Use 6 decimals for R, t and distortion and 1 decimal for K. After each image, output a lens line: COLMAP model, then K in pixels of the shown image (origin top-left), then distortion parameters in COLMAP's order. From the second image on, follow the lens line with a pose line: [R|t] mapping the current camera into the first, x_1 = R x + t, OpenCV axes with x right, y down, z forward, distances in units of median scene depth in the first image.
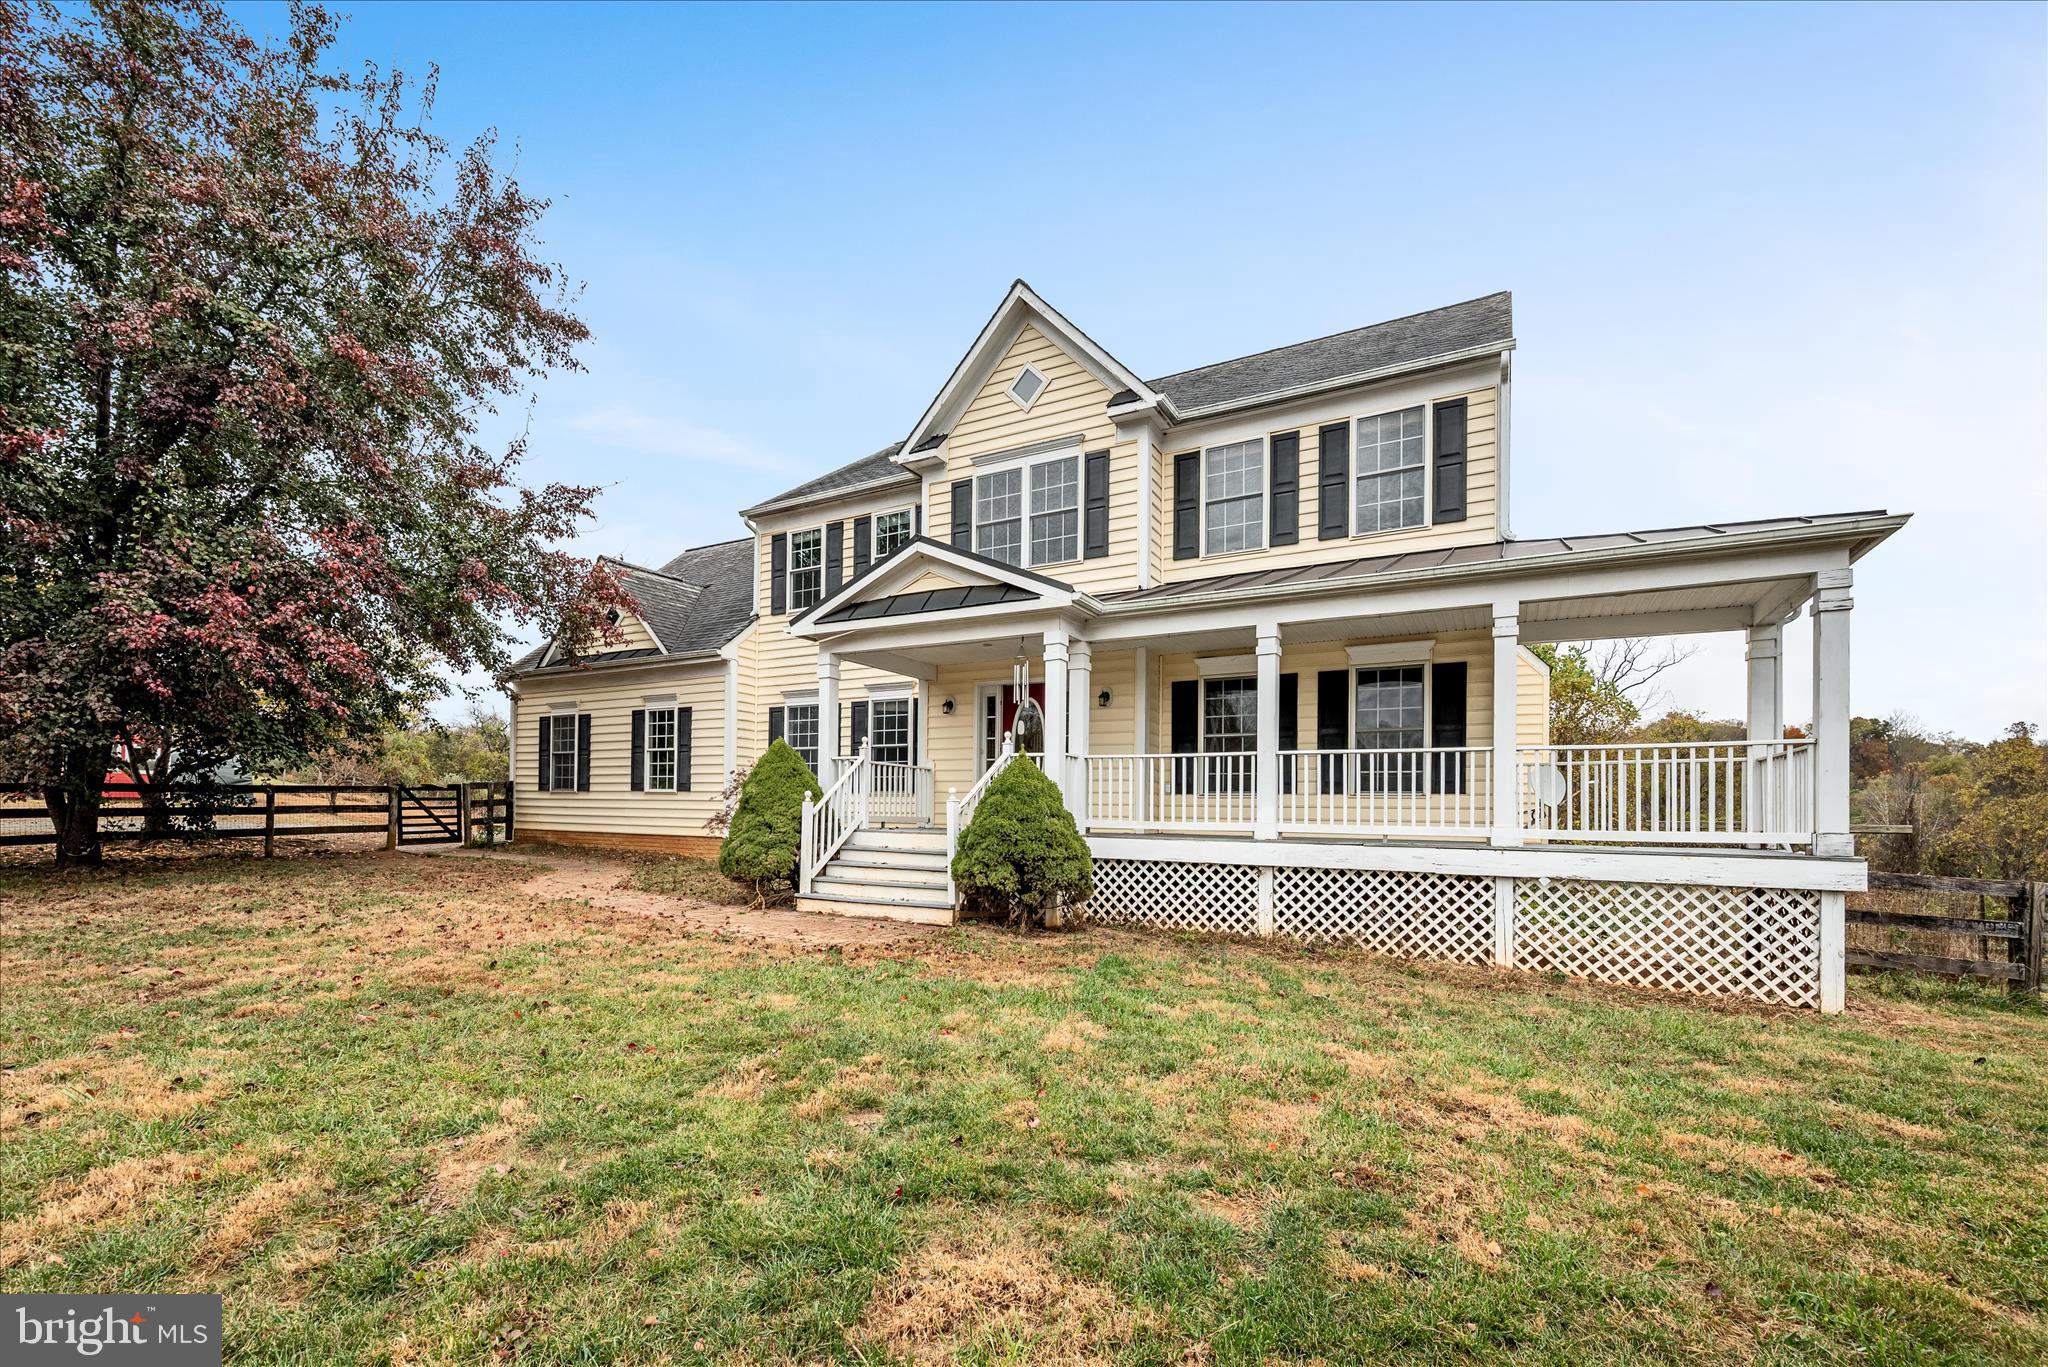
lens RADIAL K [[847.0, 0, 1184.7], [0, 847.0, 749.3], [0, 0, 1]] dist [0.001269, -0.000305]
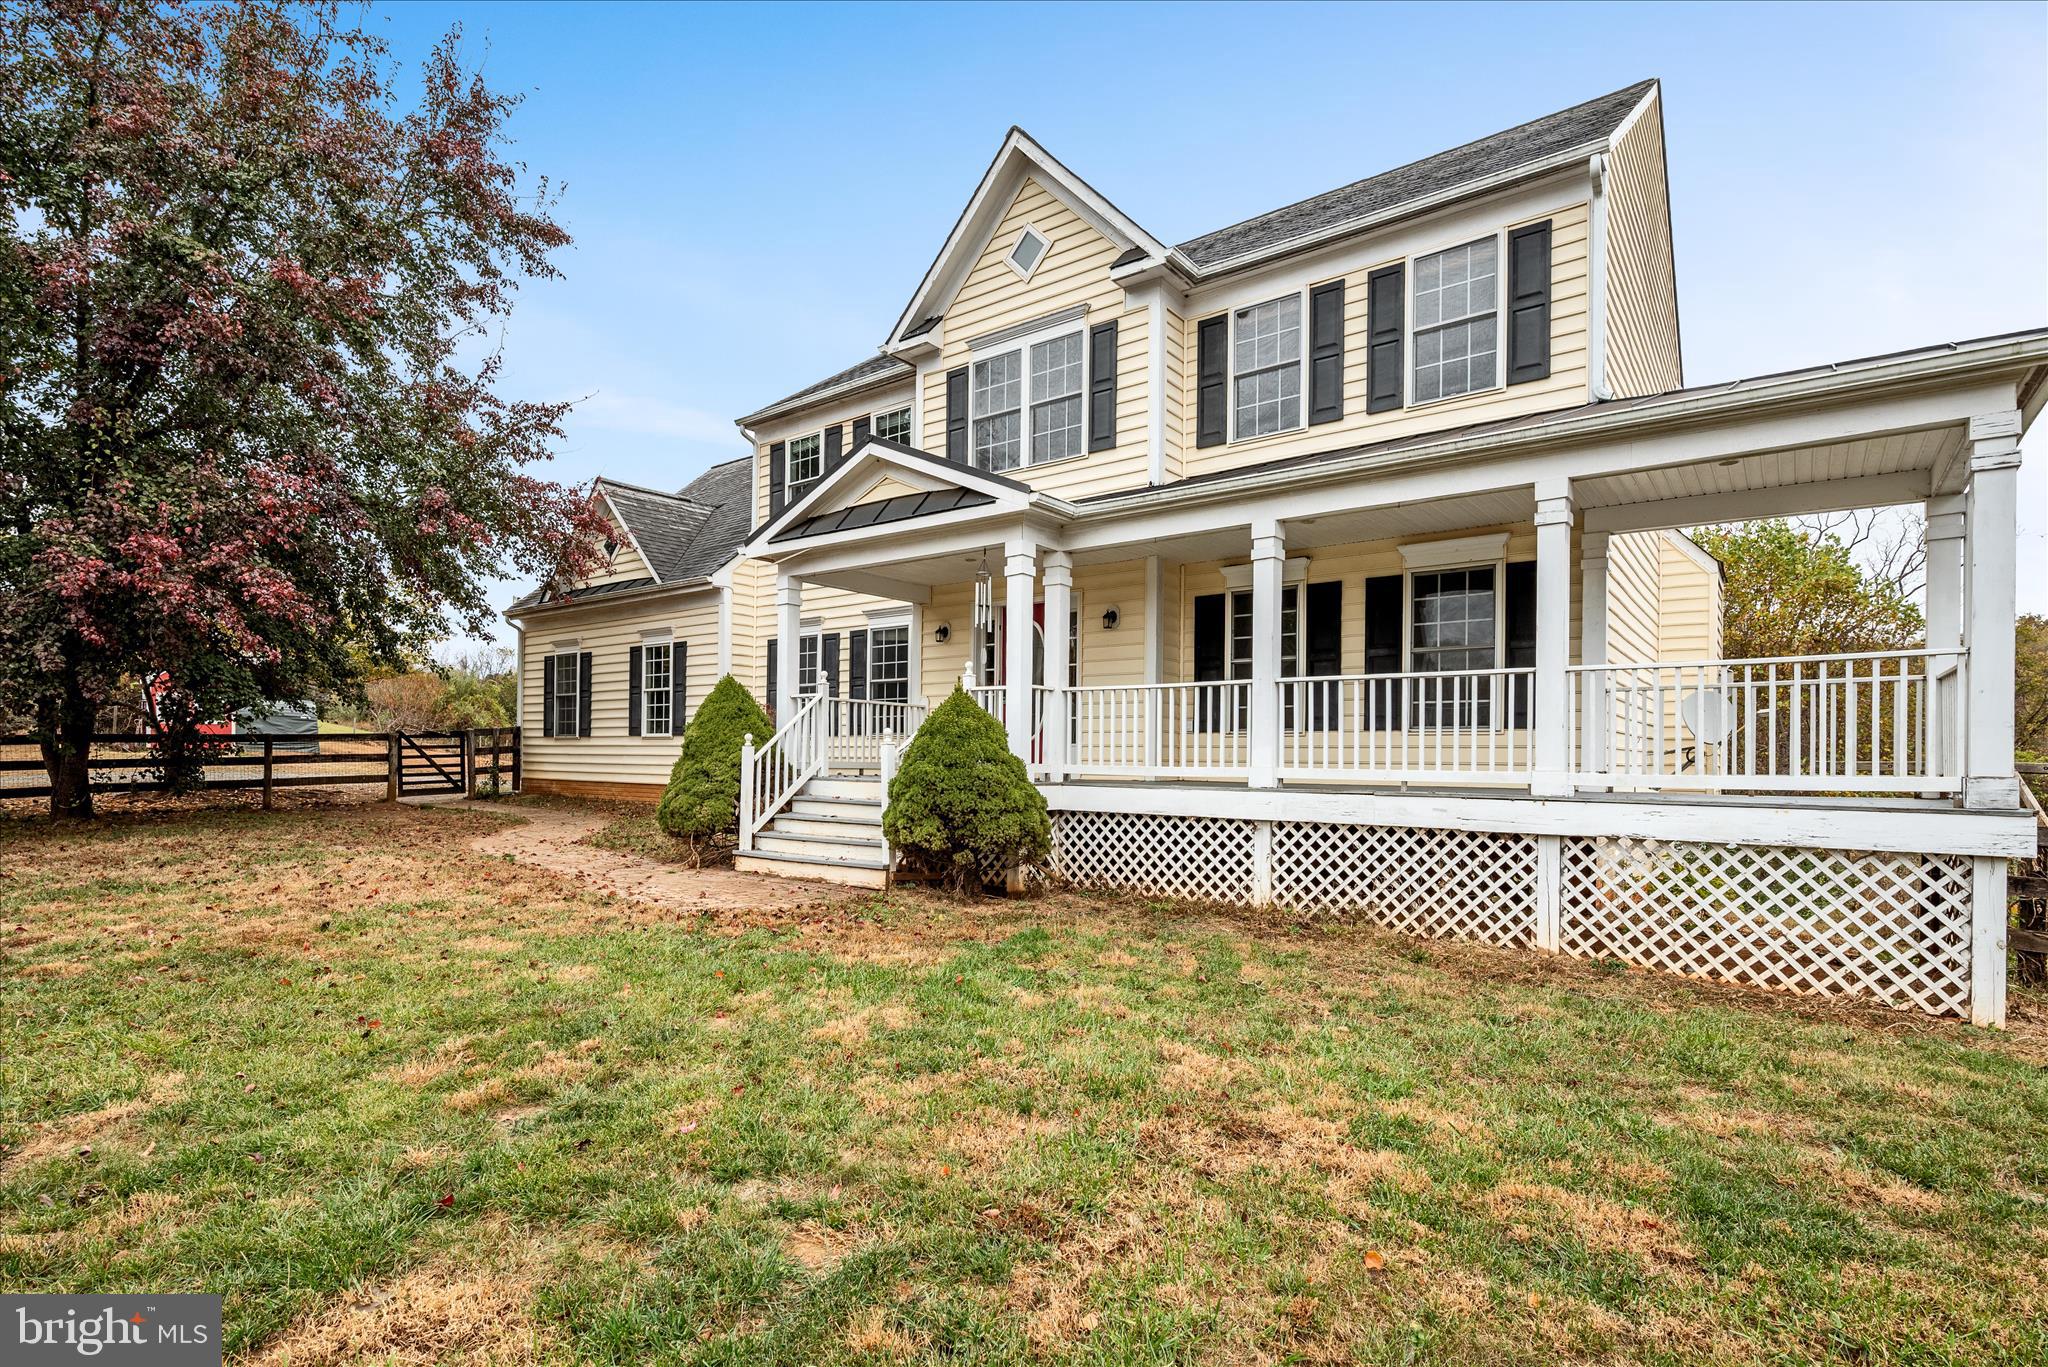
lens RADIAL K [[1017.4, 0, 1203.0], [0, 1017.4, 678.5], [0, 0, 1]] dist [-0.002036, 0.001076]
pose [[0.988217, -0.019404, -0.151827, 0.176876], [0.019229, 0.999812, -0.002619, 0.003590], [0.151849, -0.000332, 0.988404, 0.030736]]
